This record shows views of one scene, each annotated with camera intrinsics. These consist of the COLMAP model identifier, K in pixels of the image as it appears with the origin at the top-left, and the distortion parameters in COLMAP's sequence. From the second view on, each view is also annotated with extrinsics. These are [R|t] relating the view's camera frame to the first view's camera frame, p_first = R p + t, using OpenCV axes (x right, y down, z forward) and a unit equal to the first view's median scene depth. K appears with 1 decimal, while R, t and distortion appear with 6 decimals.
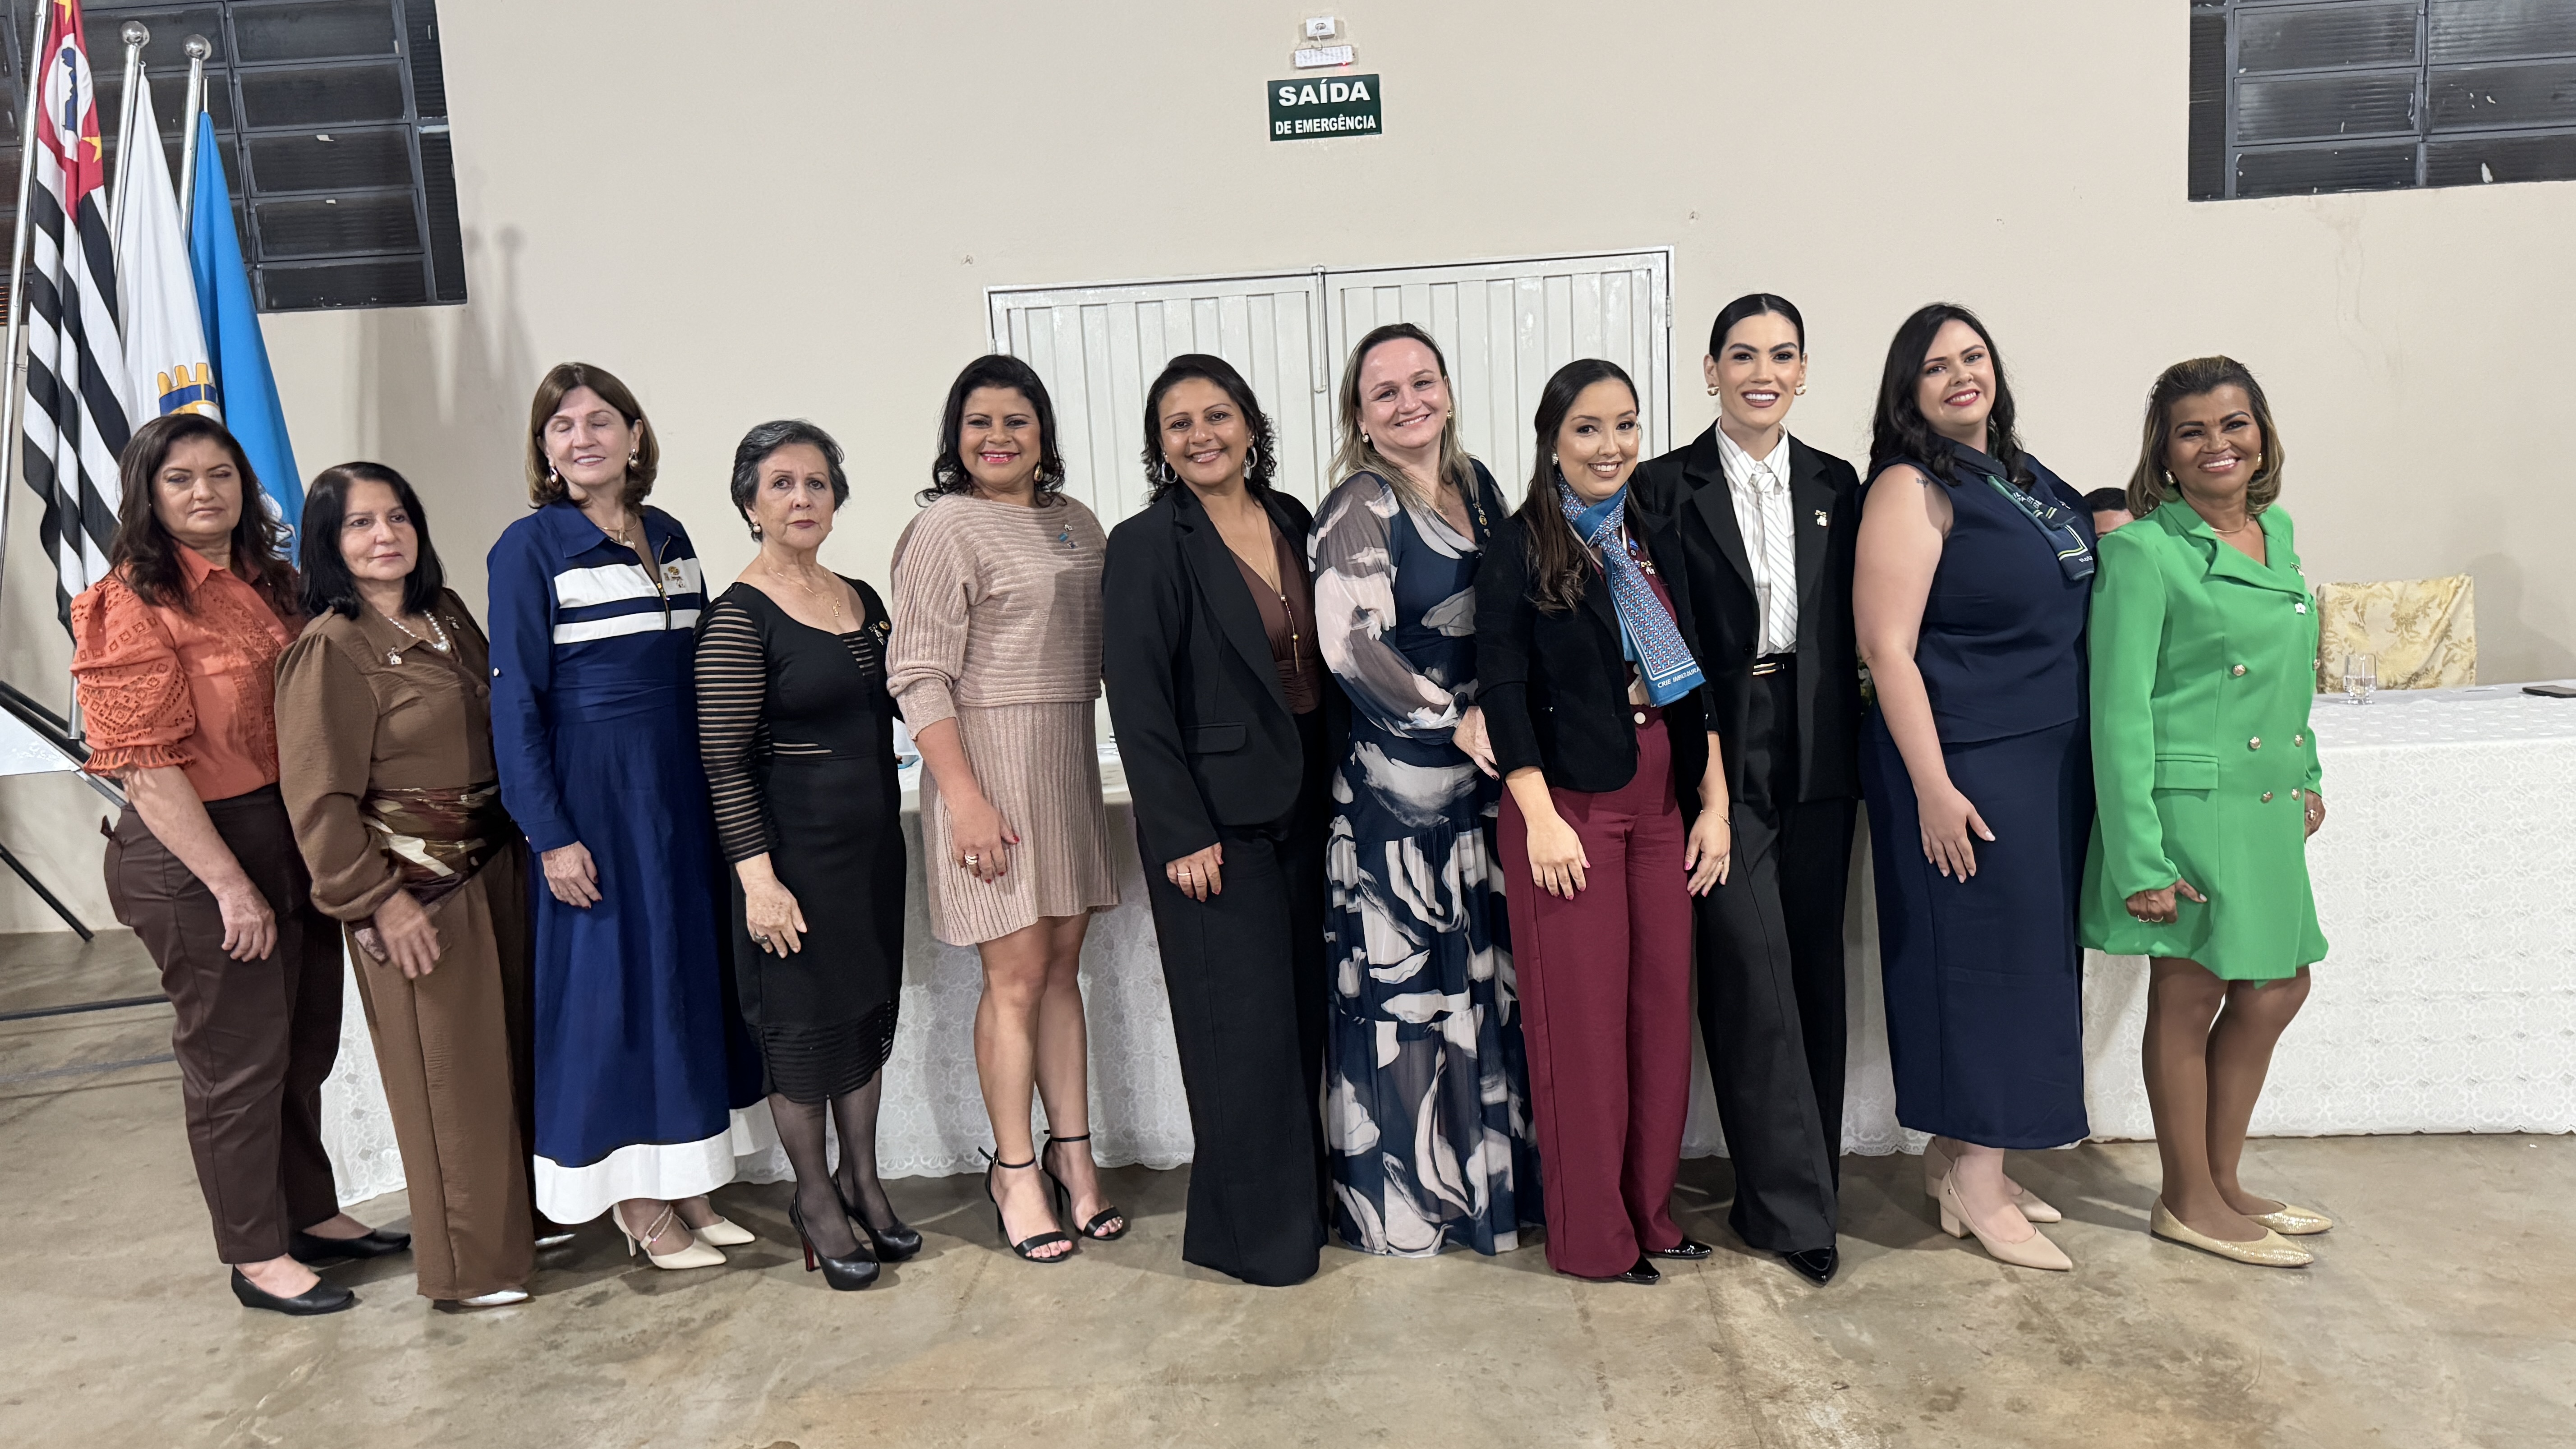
lens RADIAL K [[1939.2, 0, 1293.0], [0, 1939.2, 743.2], [0, 0, 1]] dist [0.003640, -0.024245]
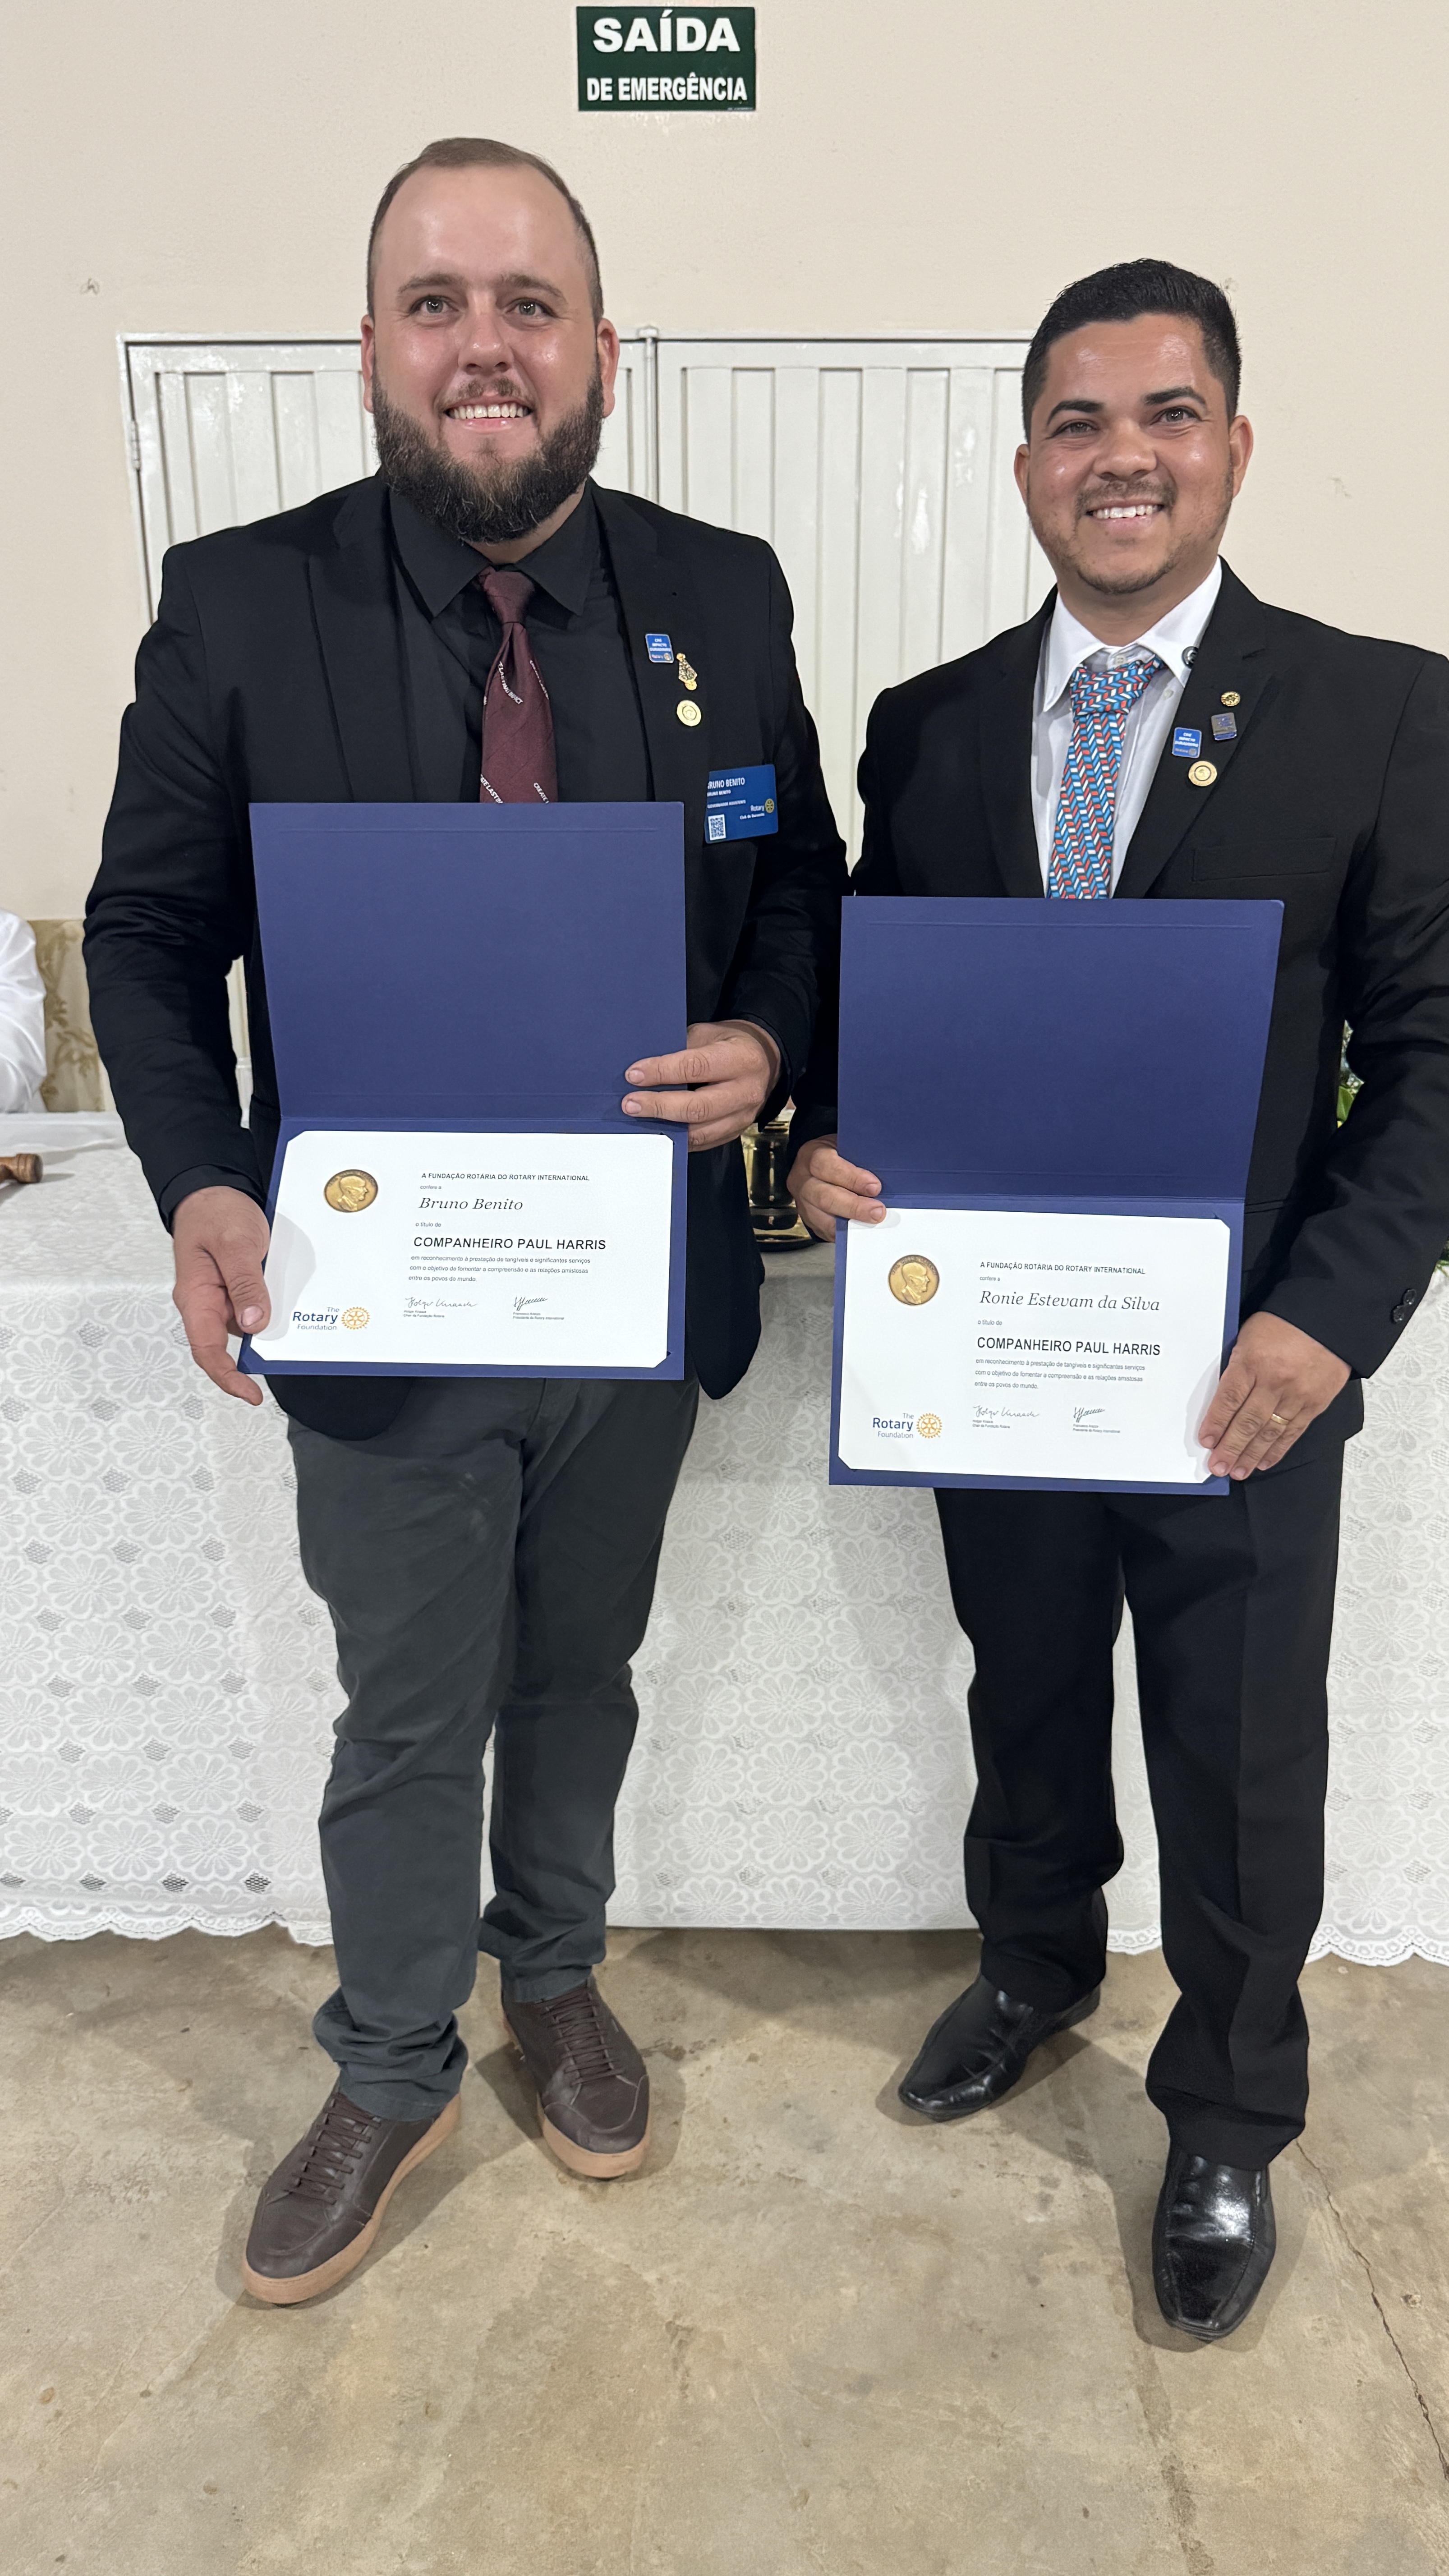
lens RADIAL K [[2024.1, 0, 719.3], [0, 2024.1, 1296.4], [0, 0, 1]] dist [0.008750, -0.014809]
pose [[0.996977, 0.030312, 0.071539, -0.001560], [-0.040285, 0.988994, 0.142367, -0.033611], [-0.066436, -0.144818, 0.987225, 0.363412]]
